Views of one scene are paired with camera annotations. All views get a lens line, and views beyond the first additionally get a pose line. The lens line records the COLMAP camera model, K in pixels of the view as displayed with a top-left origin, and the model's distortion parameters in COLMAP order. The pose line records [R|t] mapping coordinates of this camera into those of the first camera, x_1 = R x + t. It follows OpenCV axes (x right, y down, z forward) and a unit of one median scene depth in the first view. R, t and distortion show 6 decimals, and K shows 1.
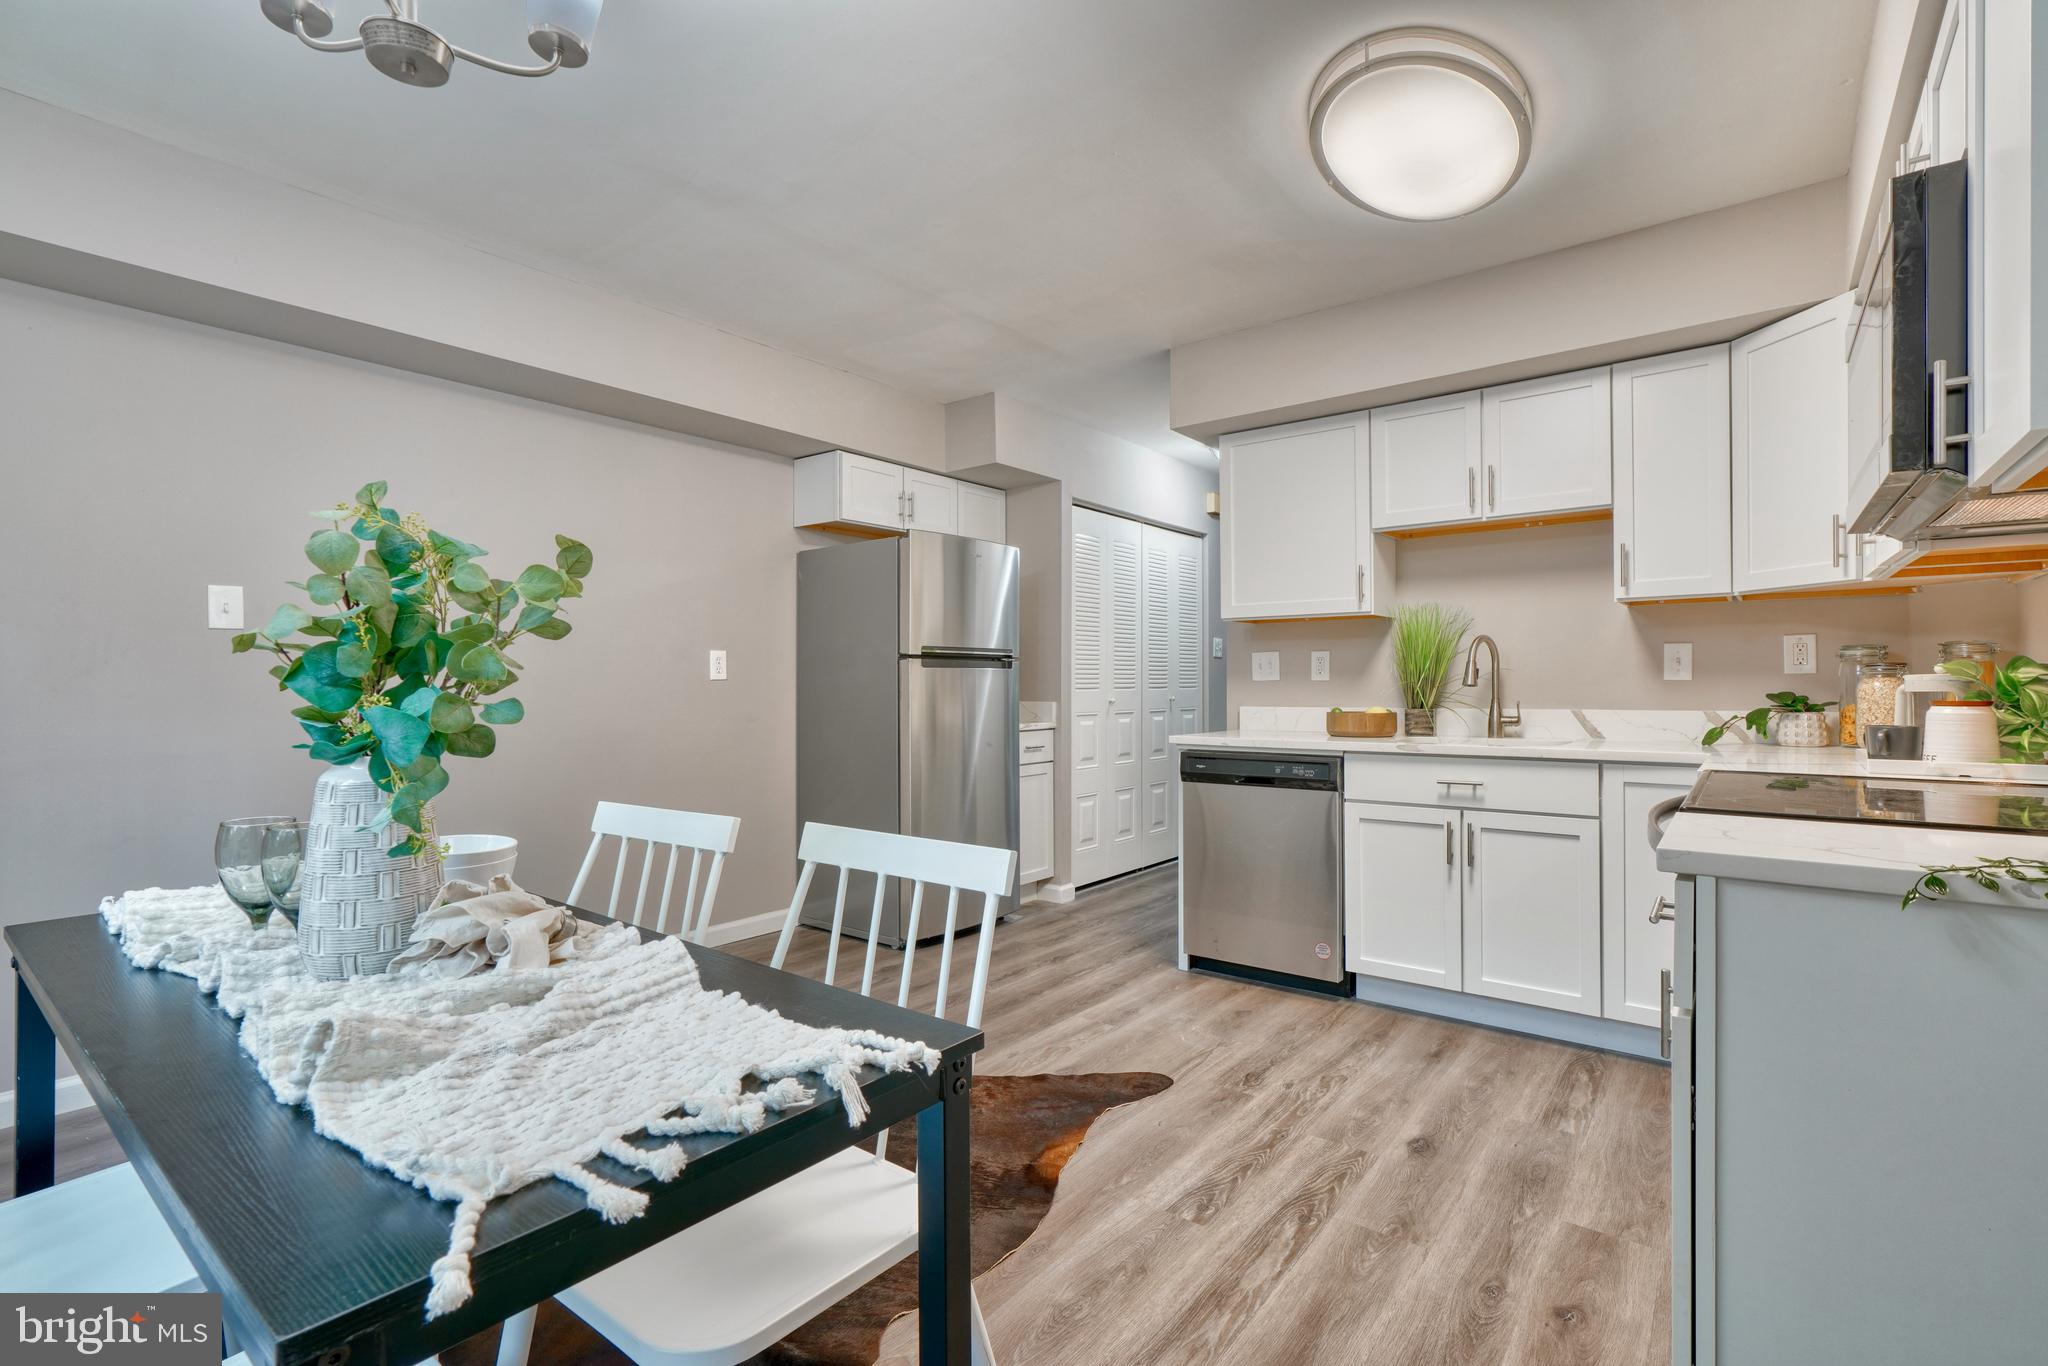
lens RADIAL K [[946.4, 0, 1019.4], [0, 946.4, 683.4], [0, 0, 1]] dist [-0.005762, 0.002424]
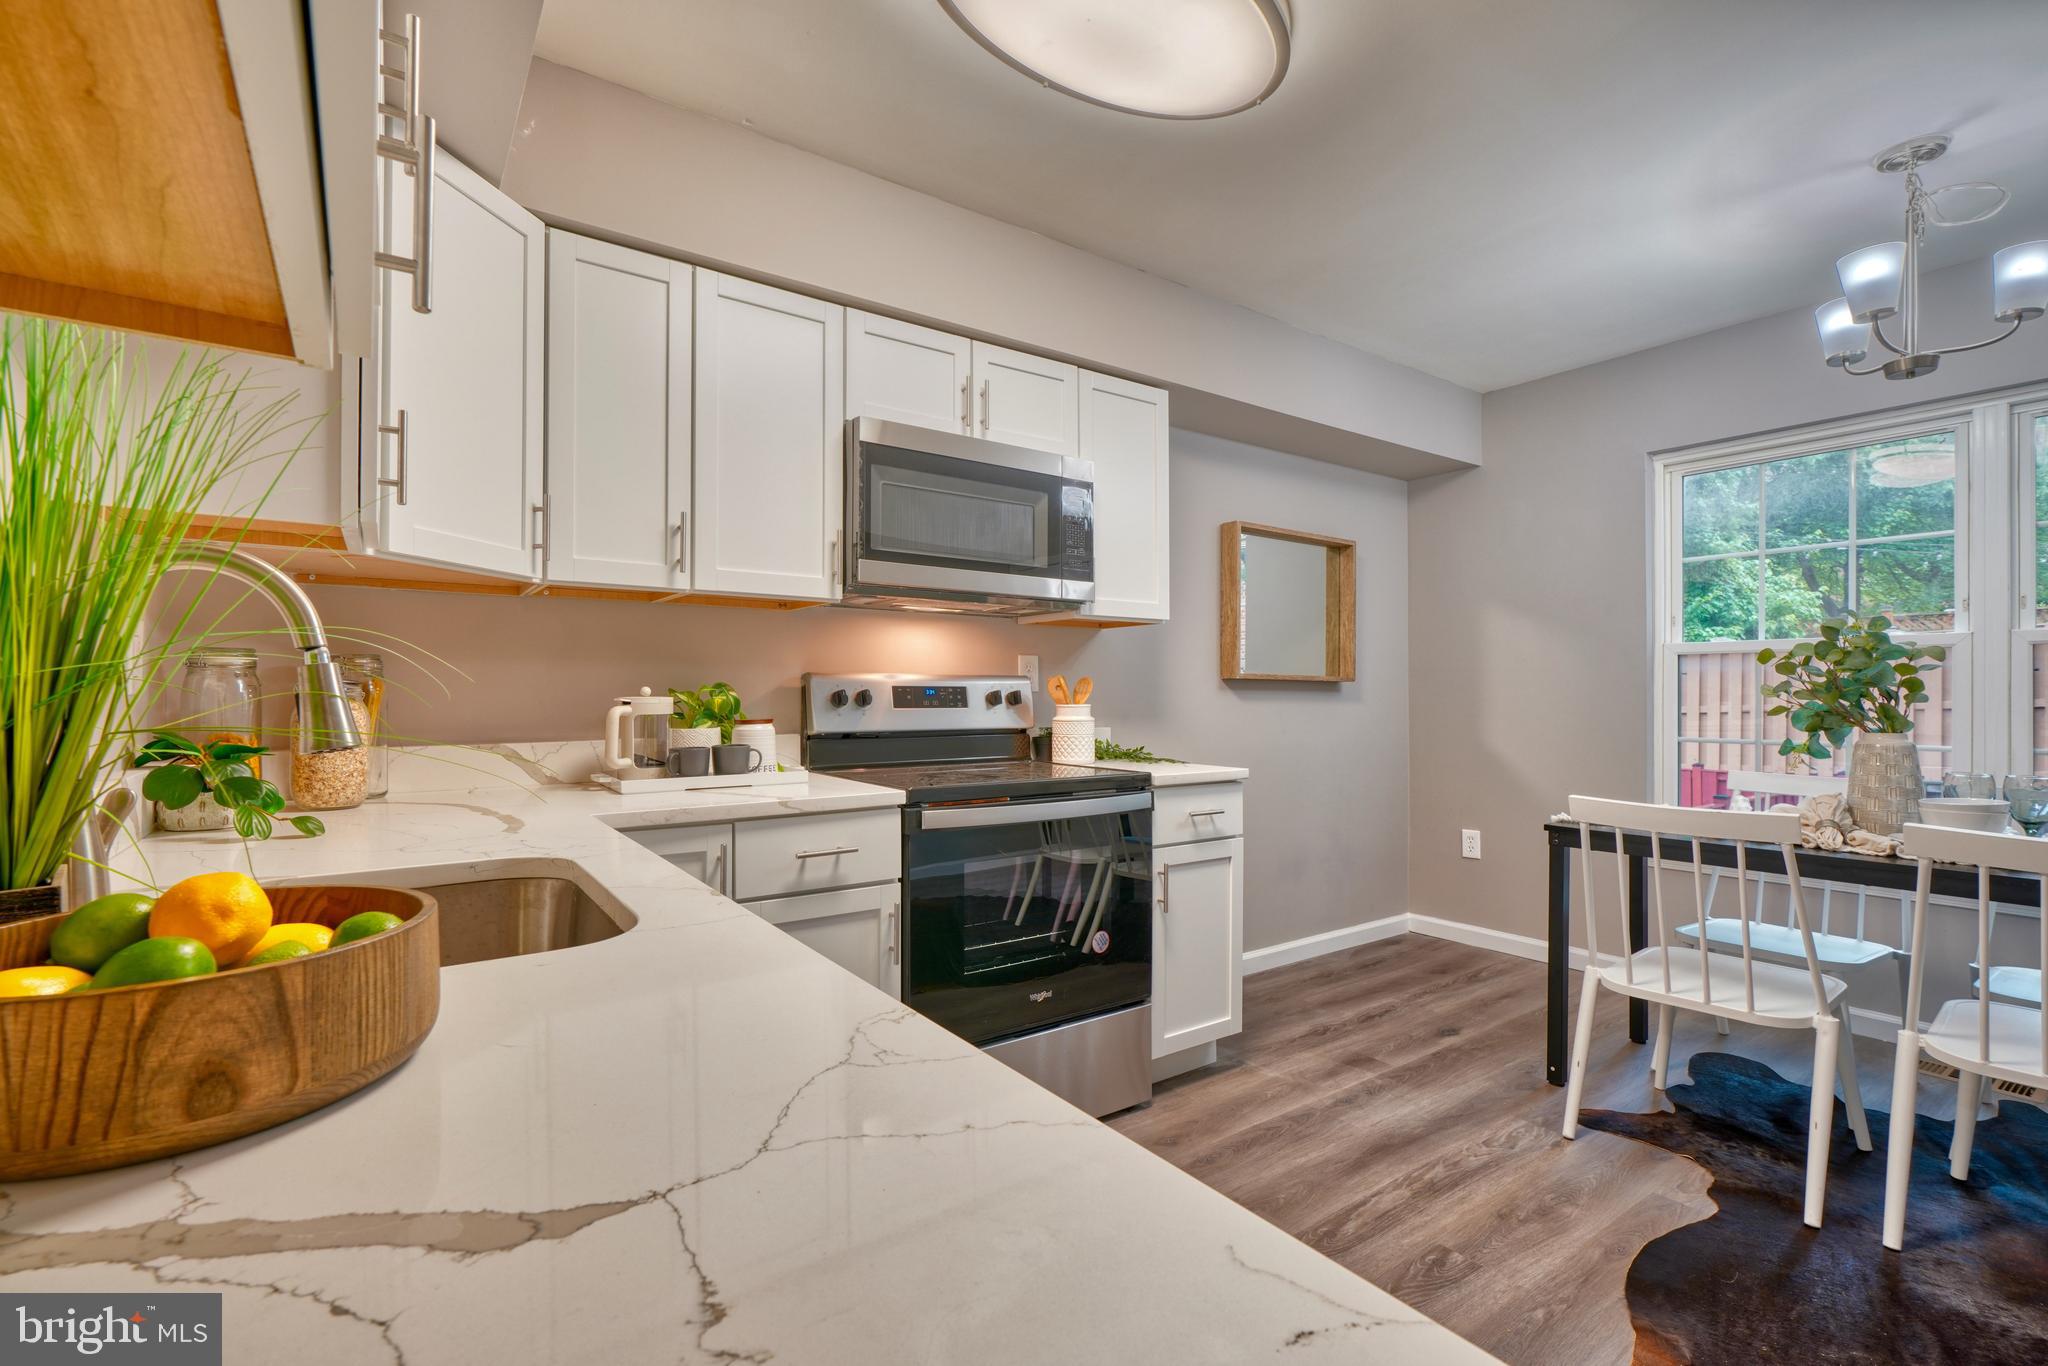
lens RADIAL K [[911.4, 0, 1010.5], [0, 911.4, 694.8], [0, 0, 1]] dist [-0.014963, 0.005748]
pose [[-0.956863, 0.004303, 0.290507, 0.216144], [0.005312, 0.999982, 0.002684, -0.009110], [-0.290490, 0.004112, -0.956869, 1.267800]]
